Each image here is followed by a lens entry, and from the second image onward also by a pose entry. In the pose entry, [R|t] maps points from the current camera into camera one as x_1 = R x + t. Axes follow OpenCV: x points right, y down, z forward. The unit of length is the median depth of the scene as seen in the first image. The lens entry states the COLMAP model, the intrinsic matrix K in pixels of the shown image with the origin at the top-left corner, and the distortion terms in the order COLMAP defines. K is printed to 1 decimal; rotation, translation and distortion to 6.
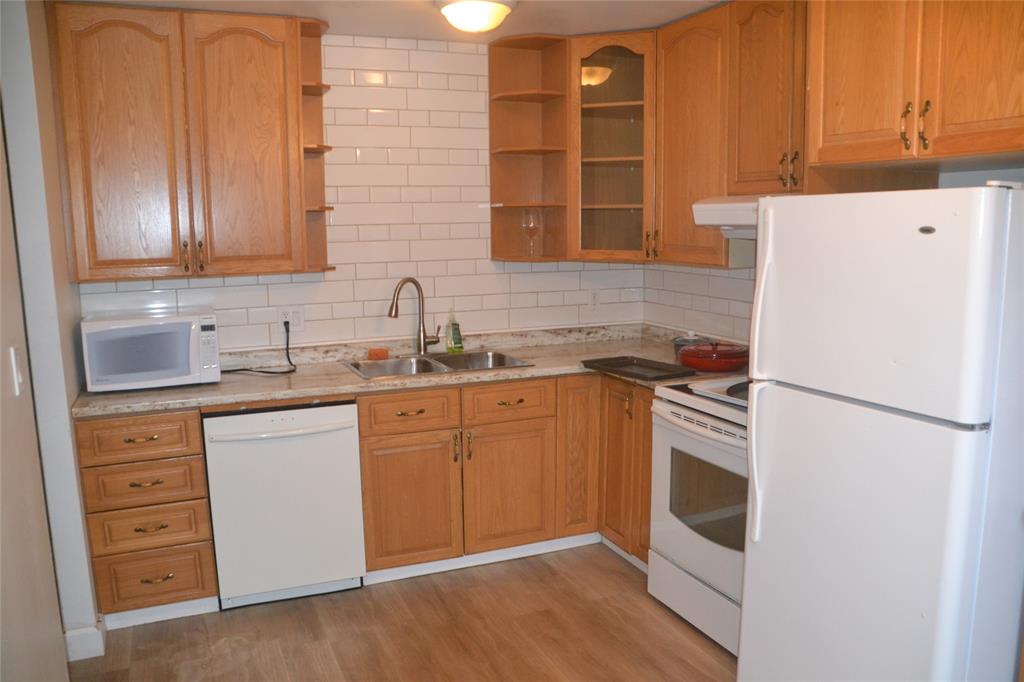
lens RADIAL K [[823.0, 0, 511.5], [0, 823.0, 350.2], [0, 0, 1]] dist [-0.099746, 0.045531]
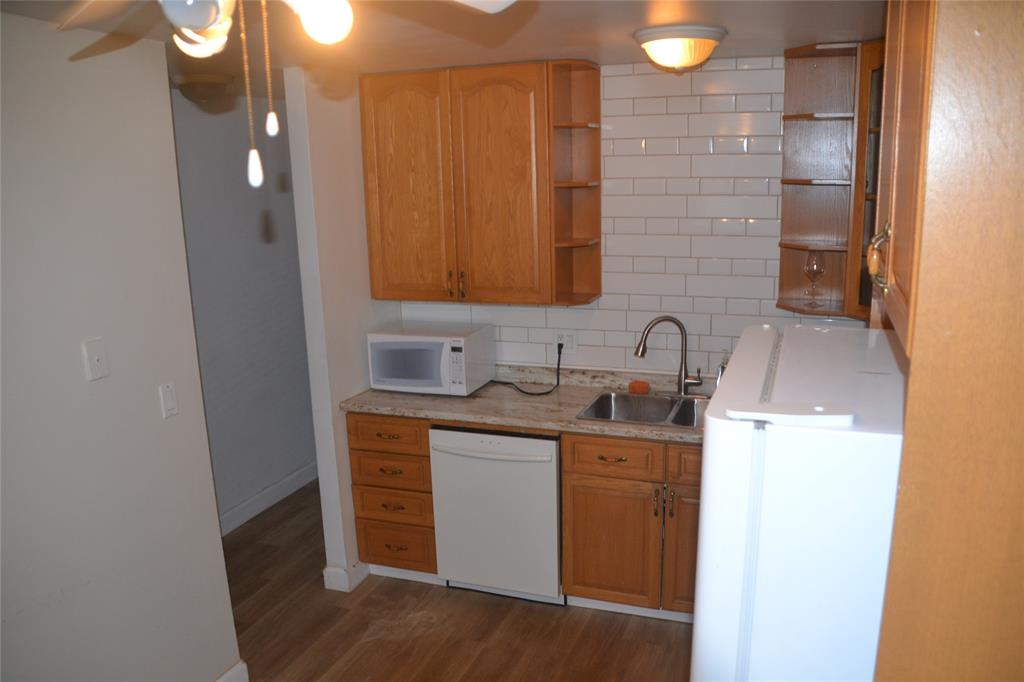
lens RADIAL K [[823.0, 0, 512.9], [0, 823.0, 375.7], [0, 0, 1]] dist [-0.099746, 0.045531]
pose [[0.731222, 0.163253, -0.662316, 0.435230], [-0.093916, 0.985787, 0.139298, -0.151521], [0.675644, -0.039655, 0.736161, 0.184765]]
